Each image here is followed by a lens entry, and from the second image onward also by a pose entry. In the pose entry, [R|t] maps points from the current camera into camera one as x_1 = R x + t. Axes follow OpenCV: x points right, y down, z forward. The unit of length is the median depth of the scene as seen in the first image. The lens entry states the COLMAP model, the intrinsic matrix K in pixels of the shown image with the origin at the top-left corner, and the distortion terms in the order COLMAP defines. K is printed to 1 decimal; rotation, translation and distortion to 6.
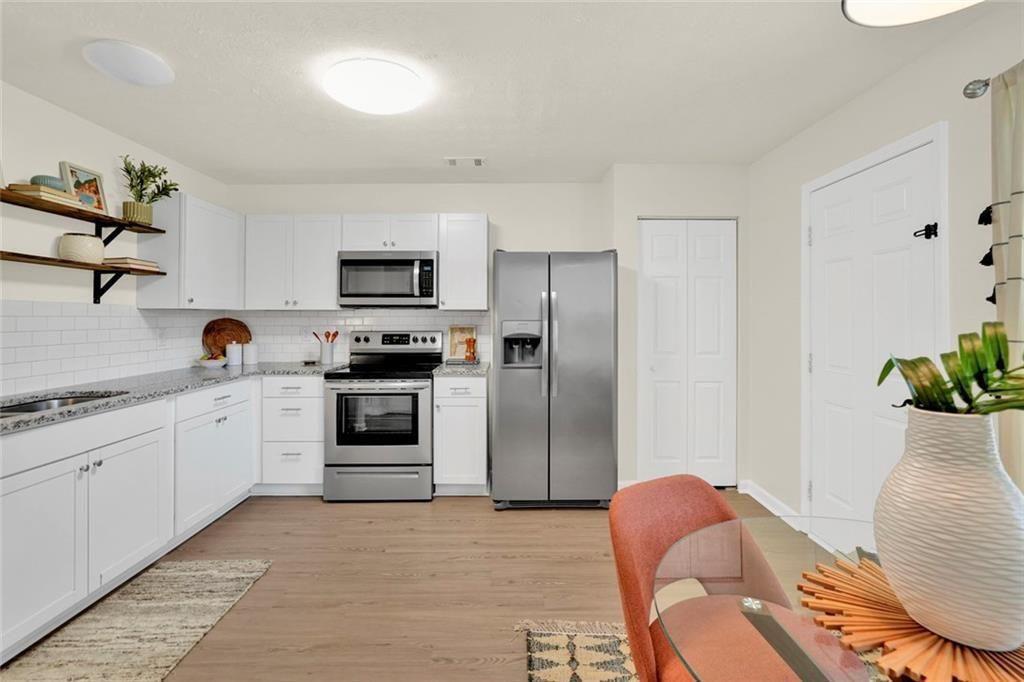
lens RADIAL K [[475.1, 0, 513.1], [0, 475.1, 313.5], [0, 0, 1]] dist [-0.024365, 0.012546]
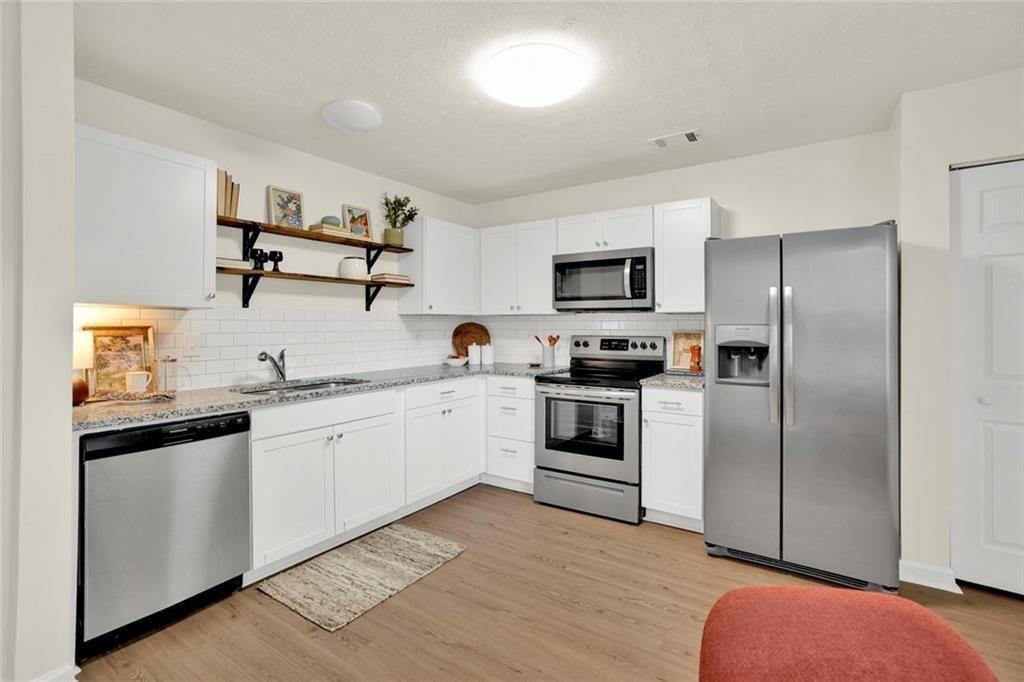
lens RADIAL K [[475.1, 0, 520.9], [0, 475.1, 319.9], [0, 0, 1]] dist [-0.024365, 0.012546]
pose [[0.822987, -0.004482, -0.568042, 0.162482], [0.005720, 0.999984, 0.000397, 0.004740], [0.568031, -0.003576, 0.822999, 0.142592]]
